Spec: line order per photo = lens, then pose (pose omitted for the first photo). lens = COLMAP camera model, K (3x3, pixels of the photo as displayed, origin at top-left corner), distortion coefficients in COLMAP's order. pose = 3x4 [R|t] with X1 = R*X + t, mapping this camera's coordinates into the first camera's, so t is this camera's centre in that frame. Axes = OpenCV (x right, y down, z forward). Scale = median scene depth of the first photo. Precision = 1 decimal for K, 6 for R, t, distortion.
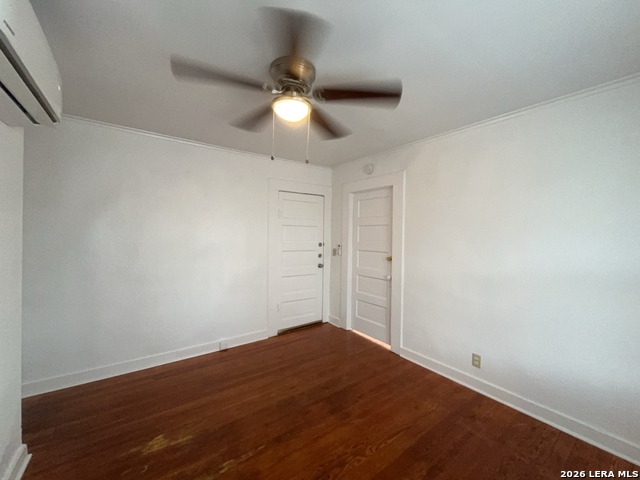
lens RADIAL K [[257.7, 0, 318.4], [0, 257.7, 238.5], [0, 0, 1]] dist [-0.007589, 0.000430]
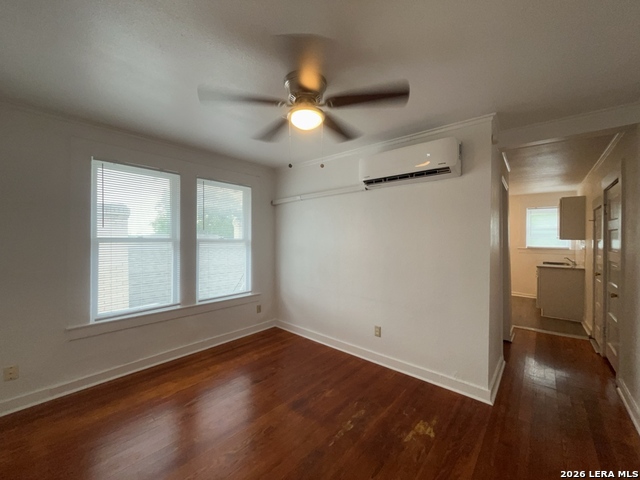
lens RADIAL K [[257.7, 0, 319.9], [0, 257.7, 238.7], [0, 0, 1]] dist [-0.007589, 0.000430]
pose [[-0.974028, -0.016357, -0.225837, 0.033541], [-0.019111, 0.999767, 0.010014, -0.009237], [0.225620, 0.014070, -0.974114, 0.936782]]
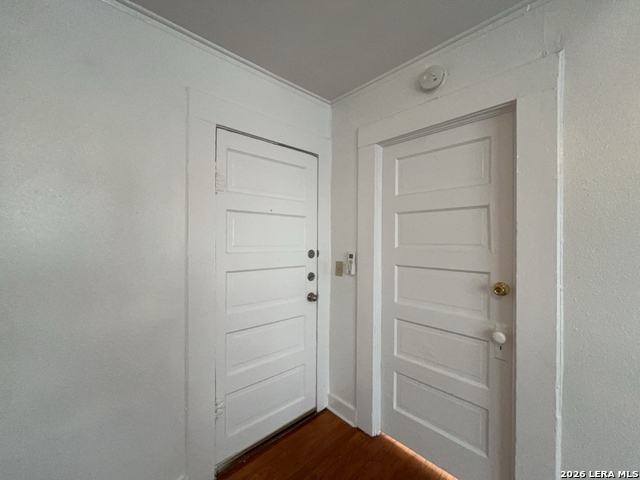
lens RADIAL K [[257.7, 0, 321.1], [0, 257.7, 240.9], [0, 0, 1]] dist [-0.007589, 0.000430]
pose [[0.990184, -0.008323, 0.139523, -0.046978], [0.009456, 0.999927, -0.007461, 0.002980], [-0.139450, 0.008707, 0.990191, 0.570683]]
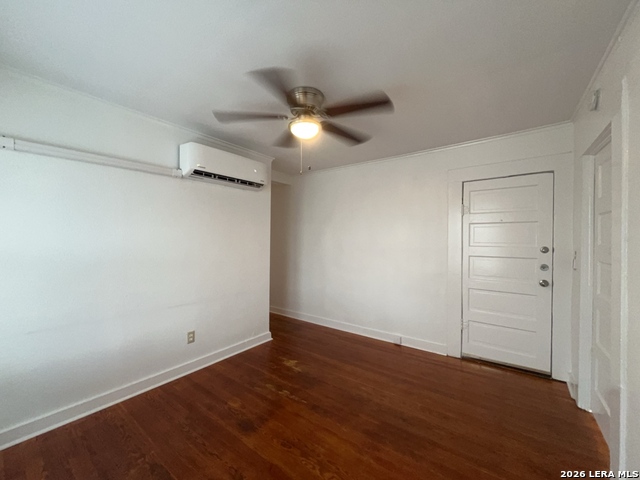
lens RADIAL K [[257.7, 0, 323.4], [0, 257.7, 239.3], [0, 0, 1]] dist [-0.007589, 0.000430]
pose [[0.303303, -0.008666, -0.952855, 0.485527], [-0.010463, 0.999868, -0.012424, 0.012108], [0.952837, 0.013738, 0.303172, 0.328329]]
